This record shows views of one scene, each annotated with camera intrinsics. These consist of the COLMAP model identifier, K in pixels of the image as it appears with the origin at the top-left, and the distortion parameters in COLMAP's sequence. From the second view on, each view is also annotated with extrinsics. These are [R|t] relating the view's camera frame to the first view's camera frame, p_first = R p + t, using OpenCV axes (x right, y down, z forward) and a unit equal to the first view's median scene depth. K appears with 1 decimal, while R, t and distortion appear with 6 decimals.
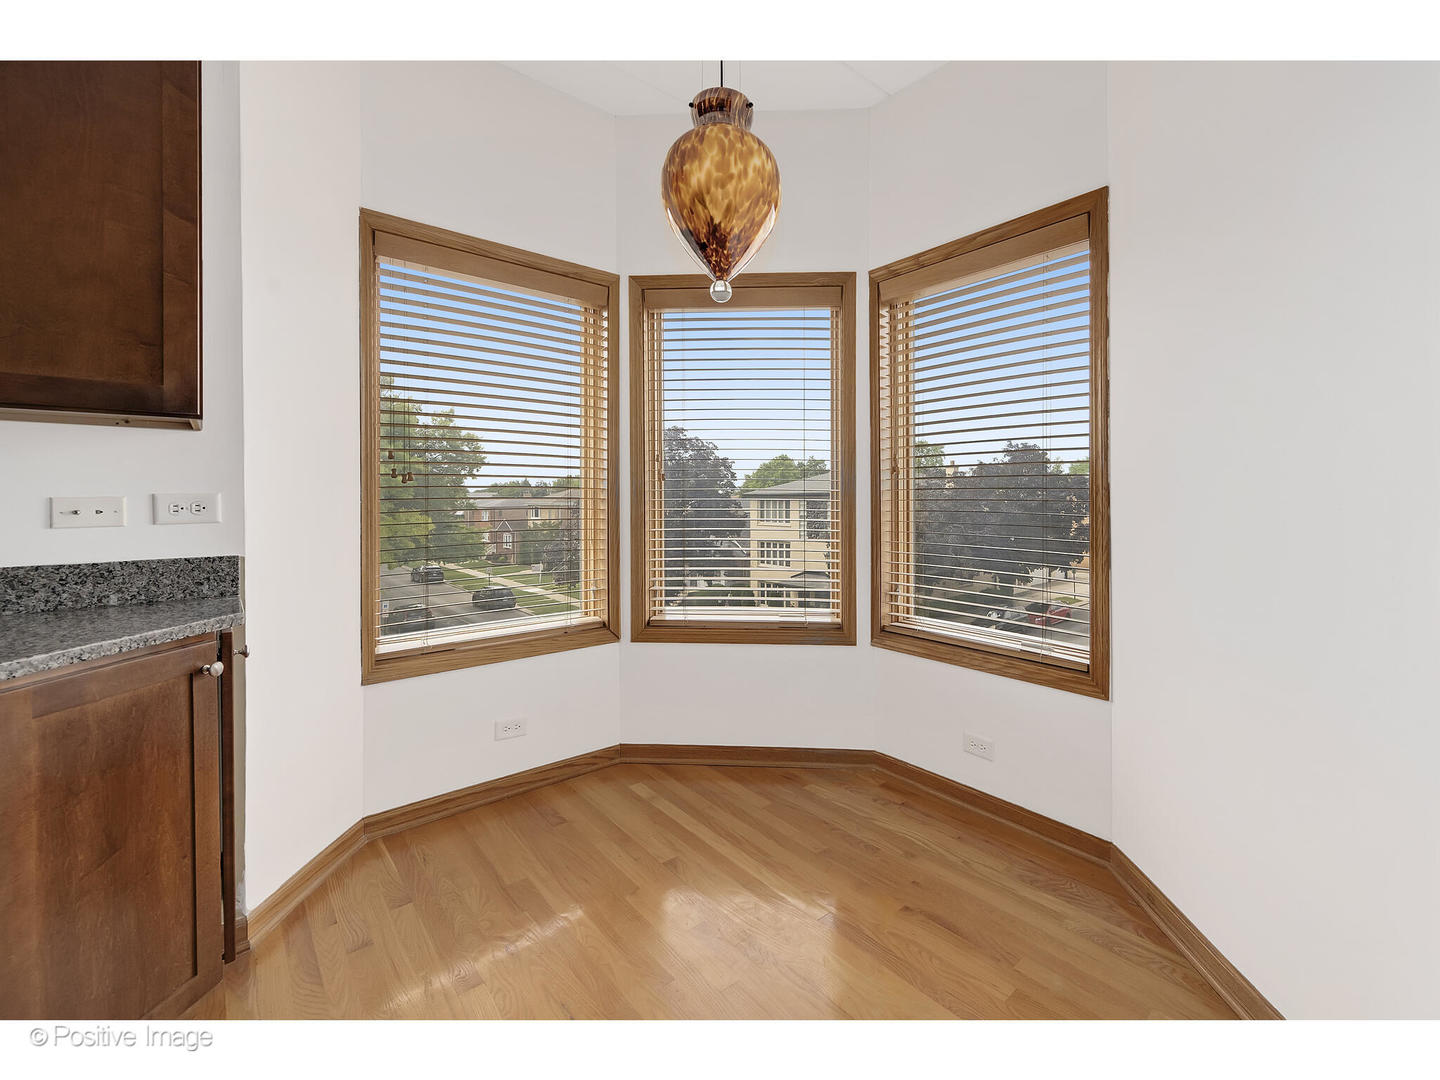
lens RADIAL K [[612.6, 0, 781.7], [0, 612.6, 500.2], [0, 0, 1]] dist [0.002389, -0.002021]
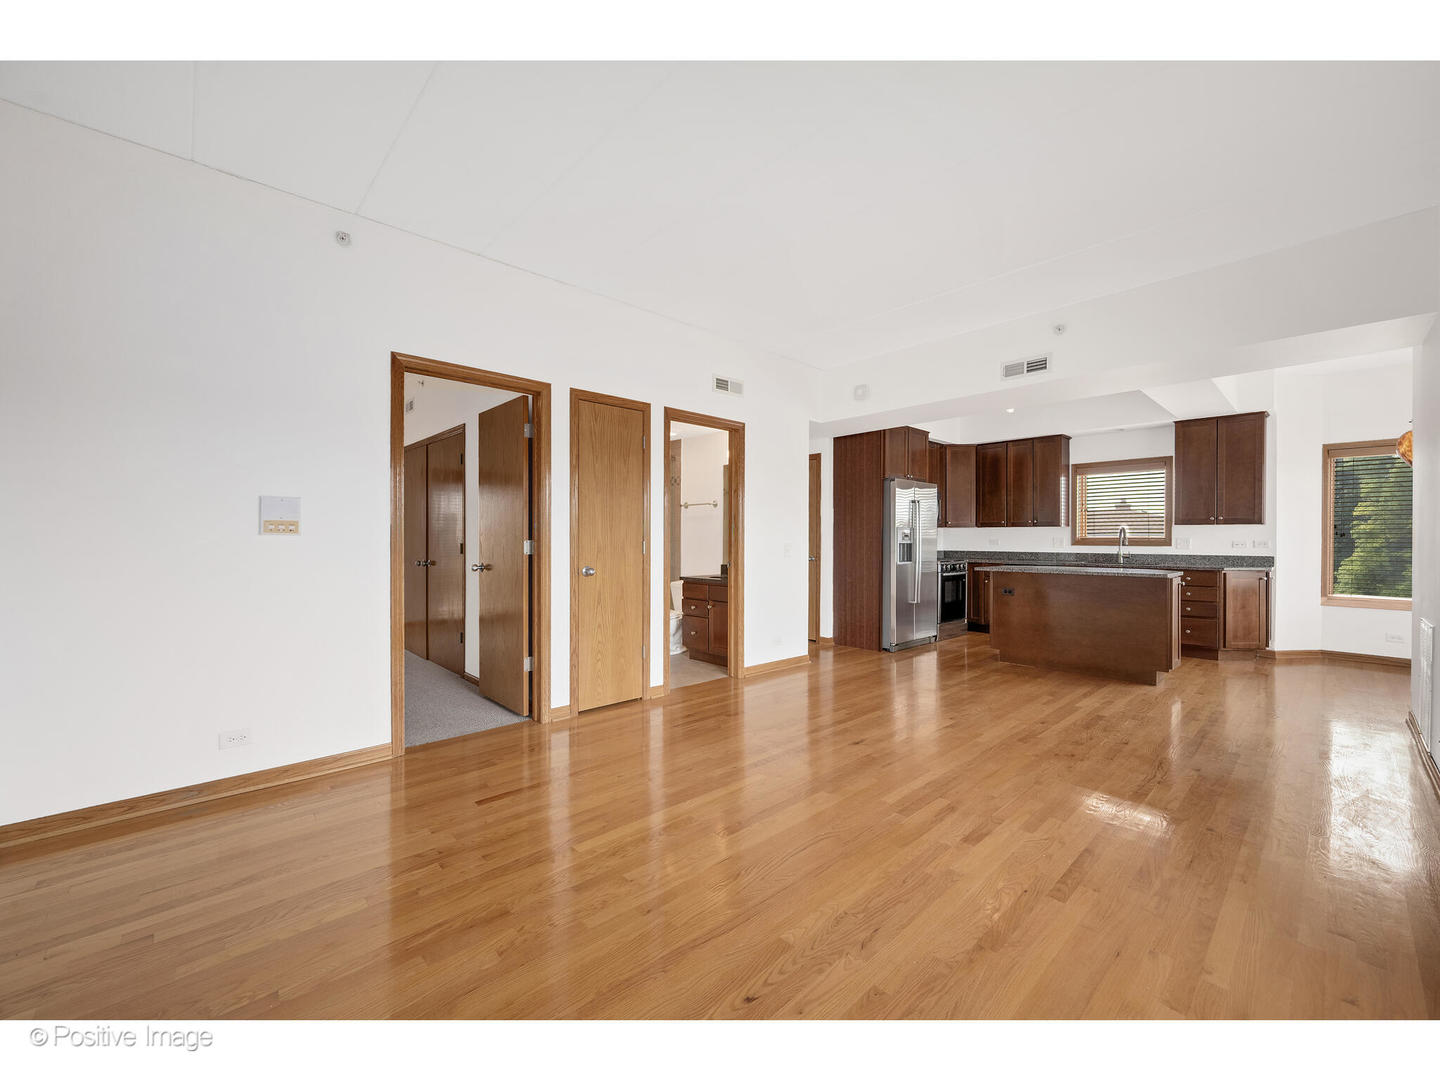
lens RADIAL K [[589.9, 0, 714.8], [0, 589.9, 536.8], [0, 0, 1]] dist [-0.000570, 0.000373]
pose [[0.014752, 0.004068, -0.999883, 1.728953], [-0.009752, 0.999945, 0.003924, -0.008291], [0.999844, 0.009693, 0.014791, -1.607333]]
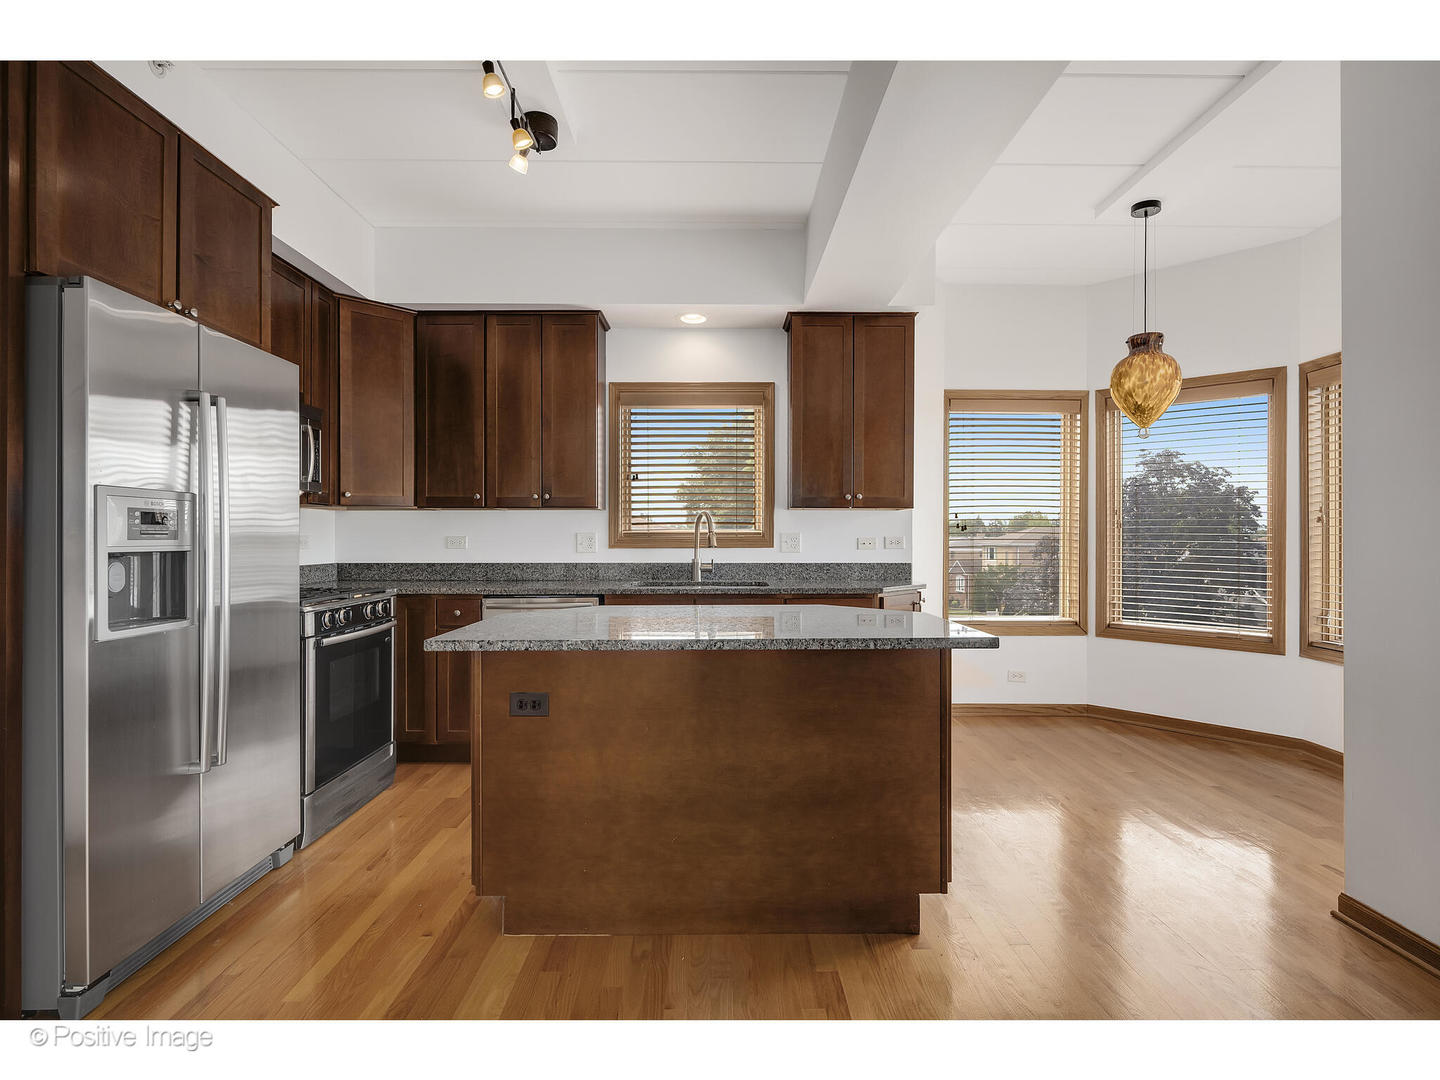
lens RADIAL K [[729.2, 0, 726.8], [0, 729.2, 535.8], [0, 0, 1]] dist [0.003329, -0.001535]
pose [[0.749773, 0.004410, -0.661681, 0.263286], [-0.008411, 0.999961, -0.002866, 0.000266], [0.661642, 0.007714, 0.749780, -0.956060]]
